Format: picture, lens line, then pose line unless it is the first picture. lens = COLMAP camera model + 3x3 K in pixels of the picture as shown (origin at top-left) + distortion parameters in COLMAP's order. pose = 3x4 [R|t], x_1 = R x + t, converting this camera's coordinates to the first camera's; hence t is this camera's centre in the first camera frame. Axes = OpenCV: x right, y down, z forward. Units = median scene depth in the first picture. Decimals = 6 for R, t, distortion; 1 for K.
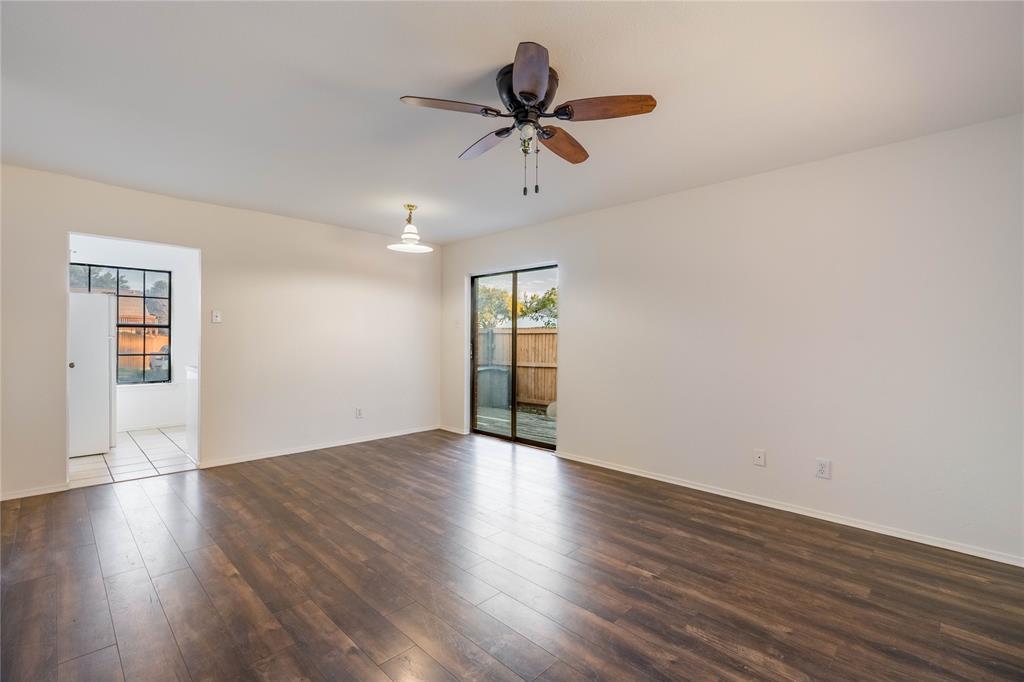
lens RADIAL K [[454.3, 0, 516.7], [0, 454.3, 338.6], [0, 0, 1]] dist [0.000042, -0.000212]
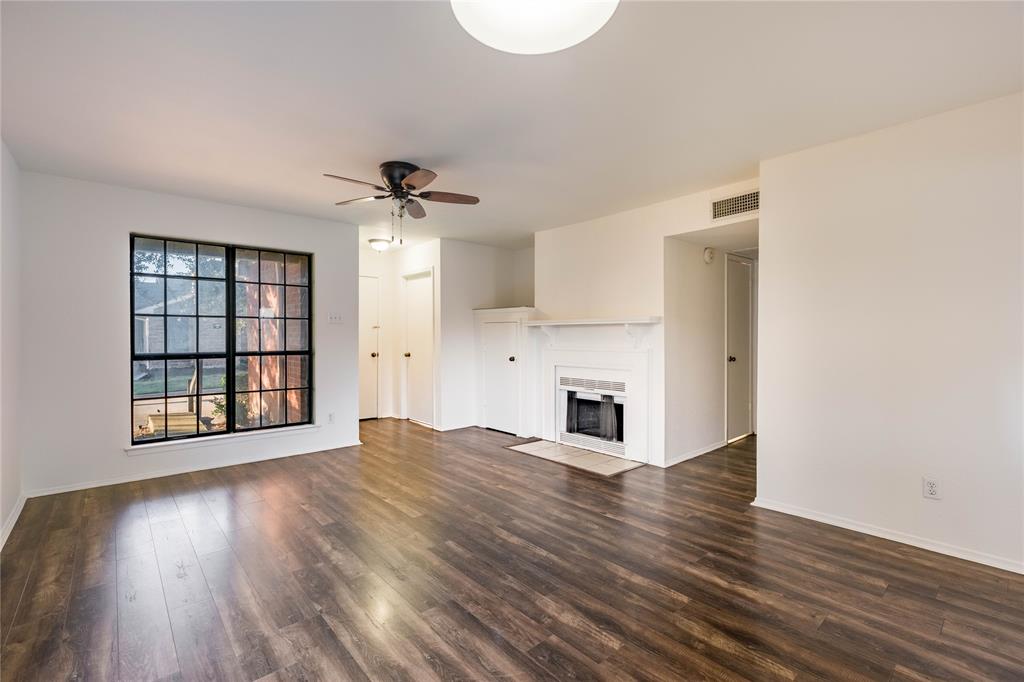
lens RADIAL K [[454.3, 0, 511.4], [0, 454.3, 340.9], [0, 0, 1]] dist [0.000042, -0.000212]
pose [[-0.996761, -0.005416, 0.080236, -0.297293], [-0.004883, 0.999965, 0.006845, 0.000806], [-0.080271, 0.006431, -0.996752, 1.548072]]
